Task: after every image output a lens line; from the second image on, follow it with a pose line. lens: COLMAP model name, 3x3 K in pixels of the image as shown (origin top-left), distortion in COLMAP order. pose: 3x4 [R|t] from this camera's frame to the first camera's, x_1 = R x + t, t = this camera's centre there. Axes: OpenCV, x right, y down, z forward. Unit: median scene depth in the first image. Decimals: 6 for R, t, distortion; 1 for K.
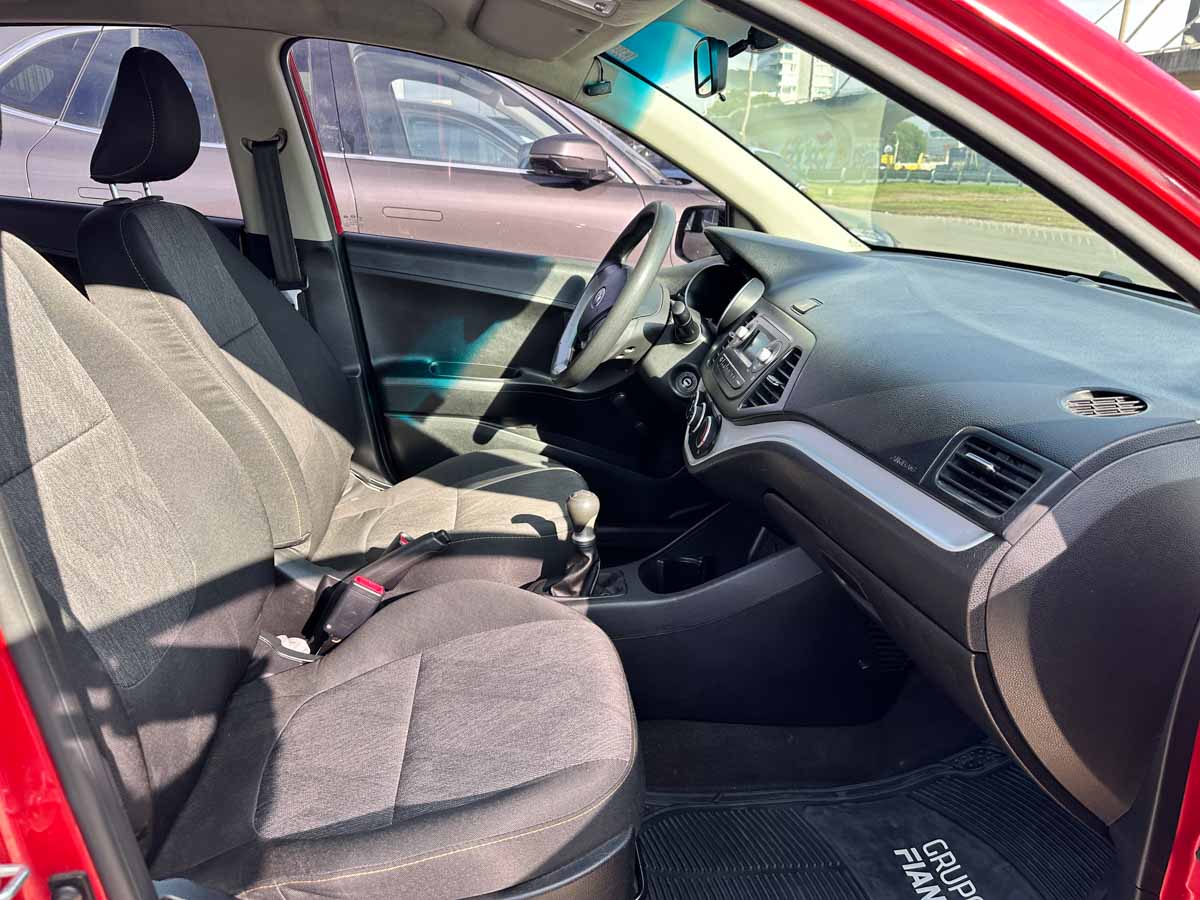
lens RADIAL K [[829.4, 0, 598.6], [0, 829.4, 455.7], [0, 0, 1]] dist [0.168549, -0.285432]
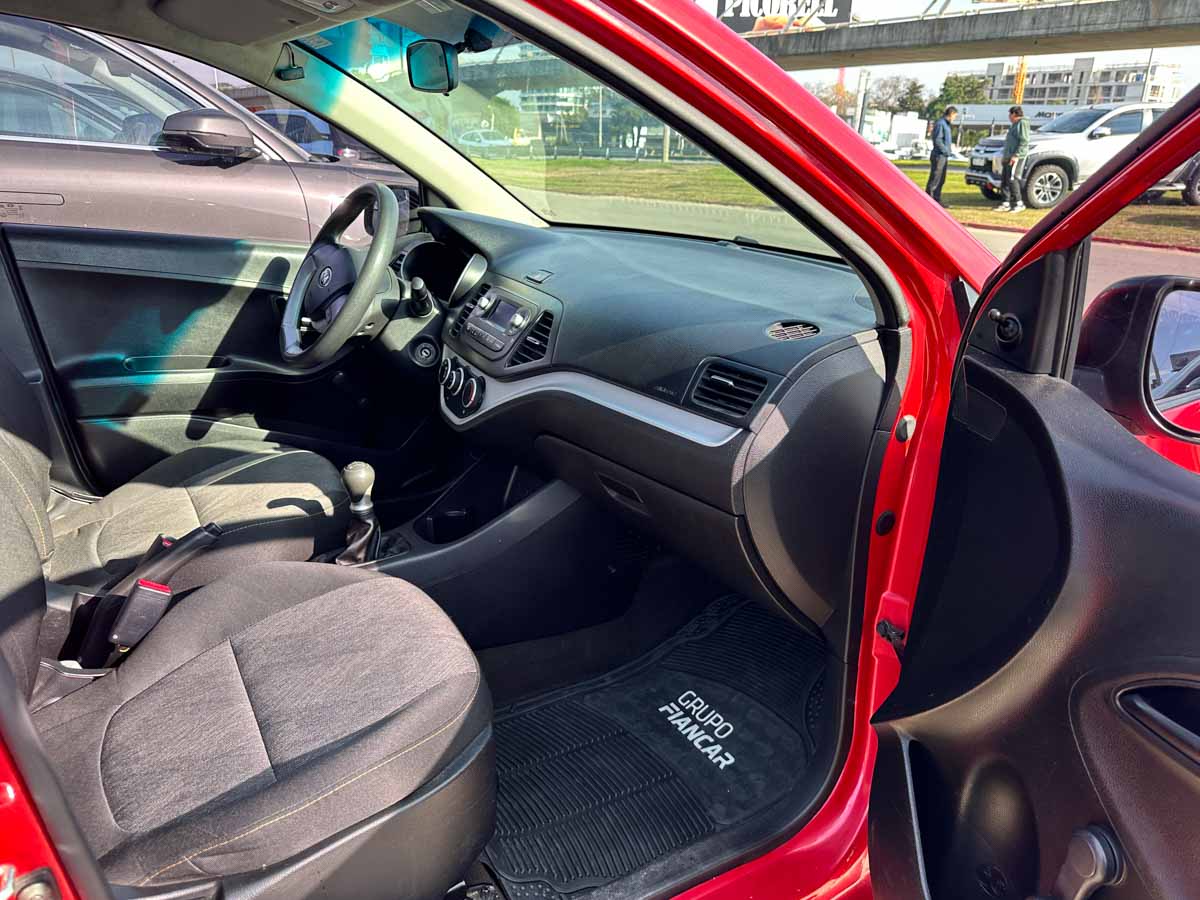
lens RADIAL K [[811.0, 0, 600.0], [0, 811.0, 450.0], [0, 0, 1]] dist [0.084415, -0.082926]
pose [[0.913468, -0.140613, 0.381843, -0.114903], [0.129782, 0.990065, 0.054116, 0.009664], [-0.385658, 0.000123, 0.922642, -0.065448]]
